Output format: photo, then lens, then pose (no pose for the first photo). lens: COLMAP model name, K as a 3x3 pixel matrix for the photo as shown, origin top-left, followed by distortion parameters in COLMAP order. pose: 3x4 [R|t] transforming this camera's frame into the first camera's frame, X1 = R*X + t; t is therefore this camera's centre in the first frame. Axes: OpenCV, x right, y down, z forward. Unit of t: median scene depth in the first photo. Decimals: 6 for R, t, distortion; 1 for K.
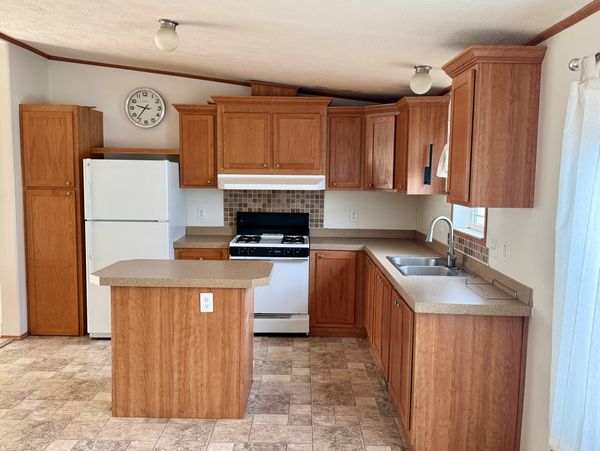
lens RADIAL K [[536.7, 0, 300.4], [0, 536.7, 228.2], [0, 0, 1]] dist [-0.002411, -0.000387]
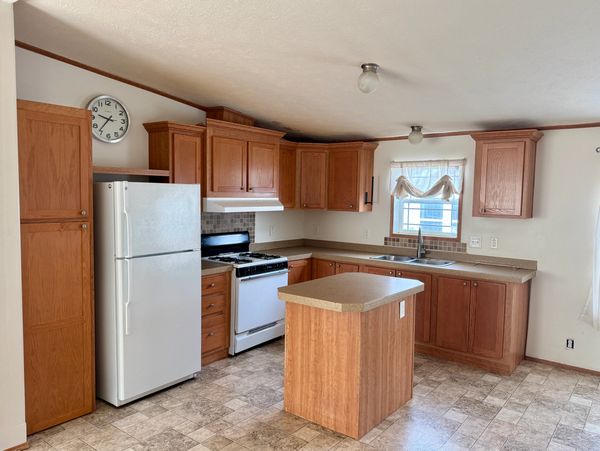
lens RADIAL K [[459.6, 0, 300.0], [0, 459.6, 224.8], [0, 0, 1]] dist [0.001103, -0.001917]
pose [[0.618390, -0.057851, 0.783739, -0.721241], [0.071353, 0.997301, 0.017315, -0.054077], [-0.782626, 0.045215, 0.620848, 0.349255]]
